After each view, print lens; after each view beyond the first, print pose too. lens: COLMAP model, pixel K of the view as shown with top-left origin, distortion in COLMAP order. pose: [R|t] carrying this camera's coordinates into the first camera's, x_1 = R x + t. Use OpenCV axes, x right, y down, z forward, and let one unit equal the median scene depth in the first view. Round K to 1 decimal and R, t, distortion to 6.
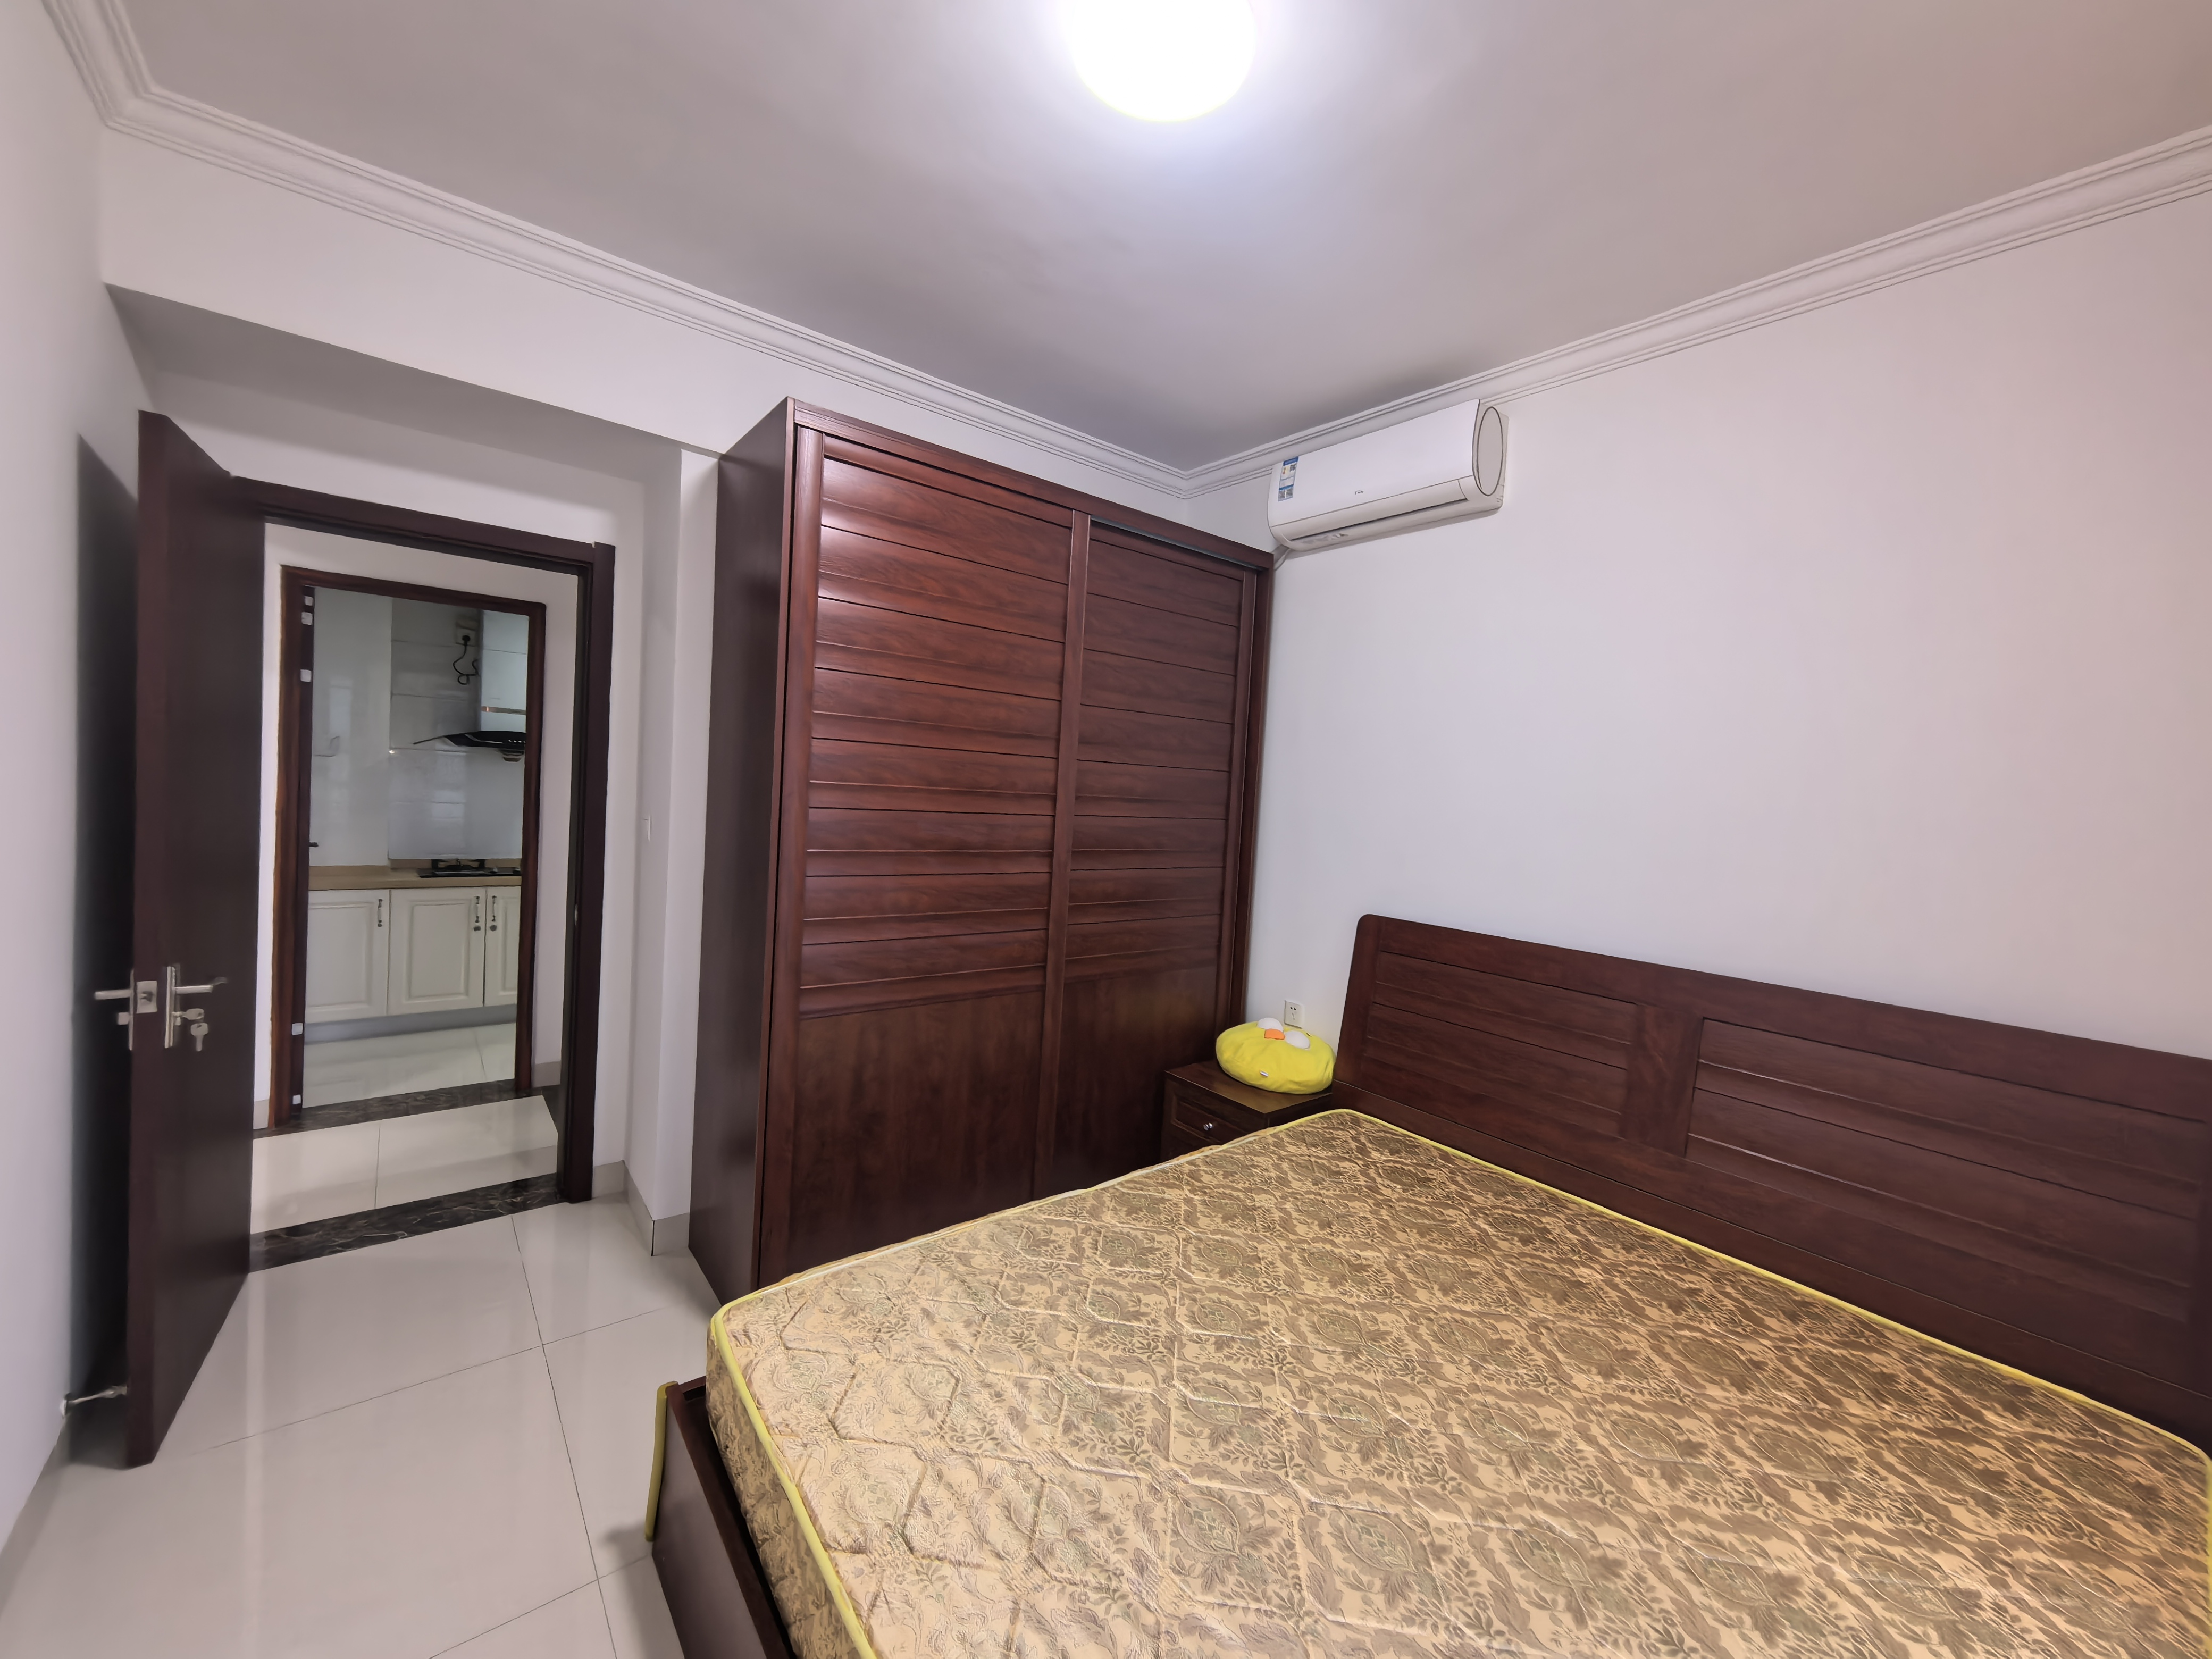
lens RADIAL K [[861.1, 0, 1118.1], [0, 861.1, 830.8], [0, 0, 1]] dist [0.011353, -0.001987]
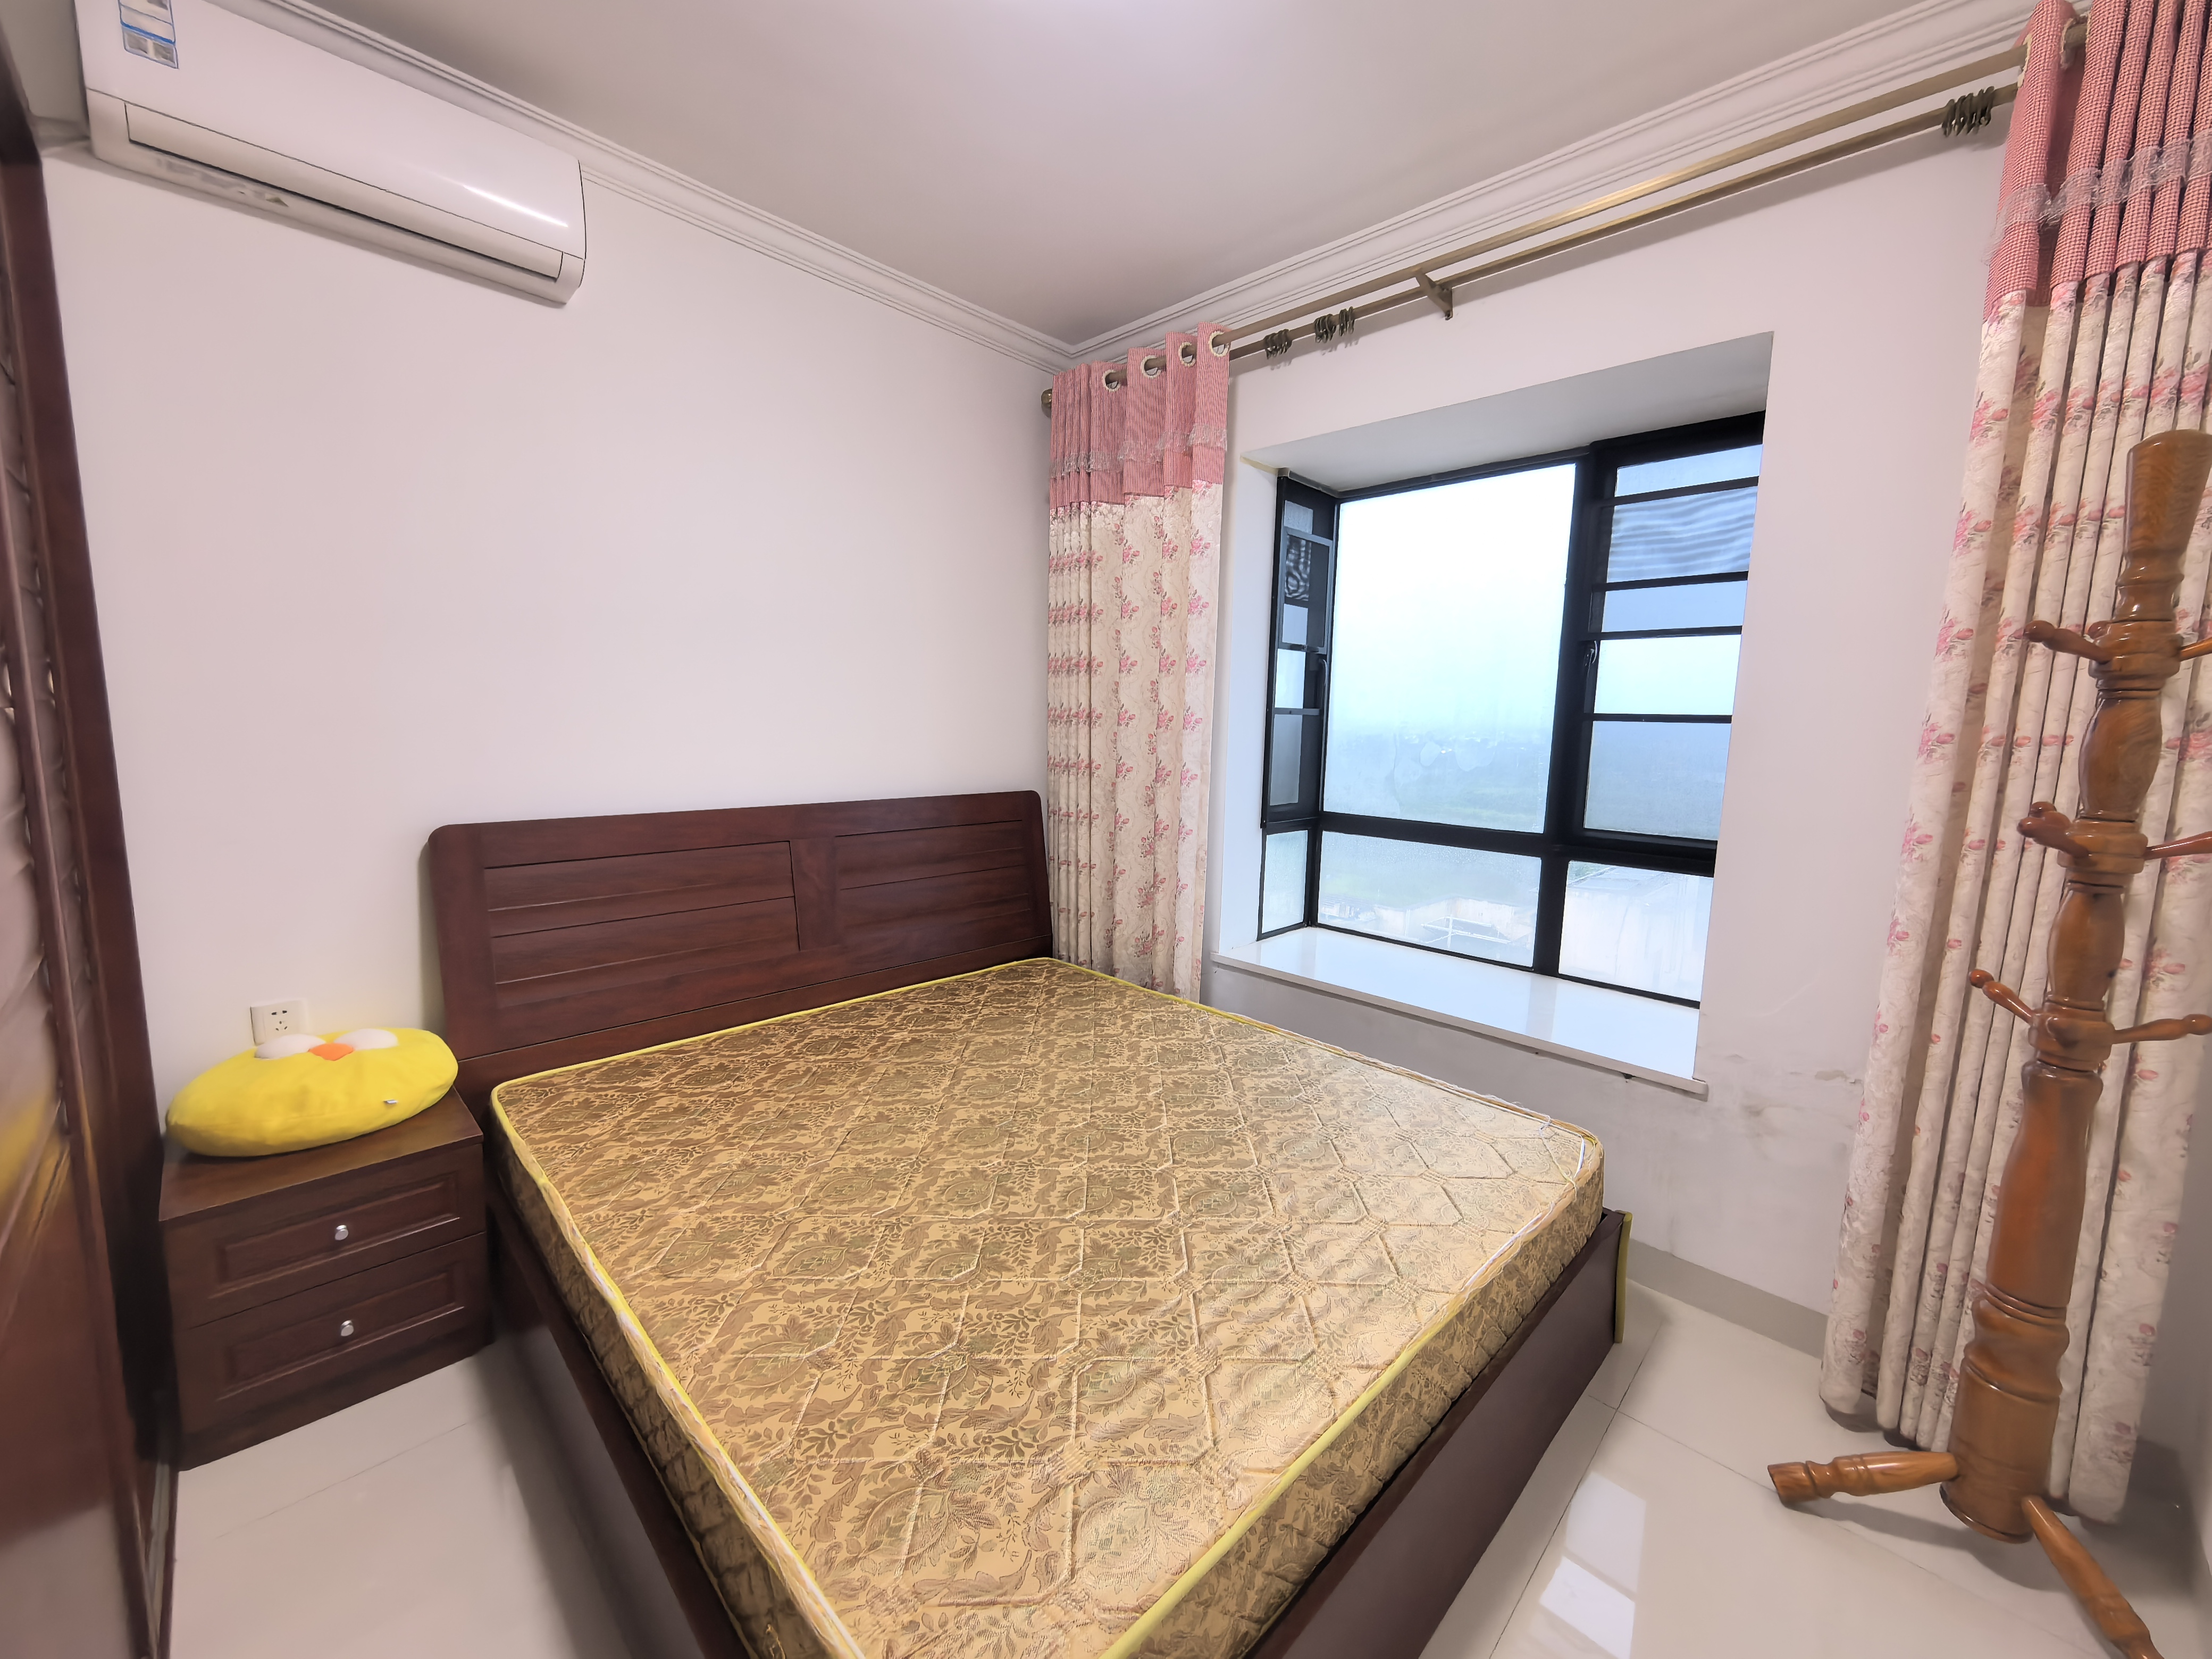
lens RADIAL K [[861.1, 0, 1114.0], [0, 861.1, 819.9], [0, 0, 1]] dist [0.011353, -0.001987]
pose [[-0.099040, -0.180164, 0.978638, -0.695568], [0.022169, 0.982830, 0.183179, -0.039402], [-0.994837, 0.039837, -0.093345, 0.778240]]
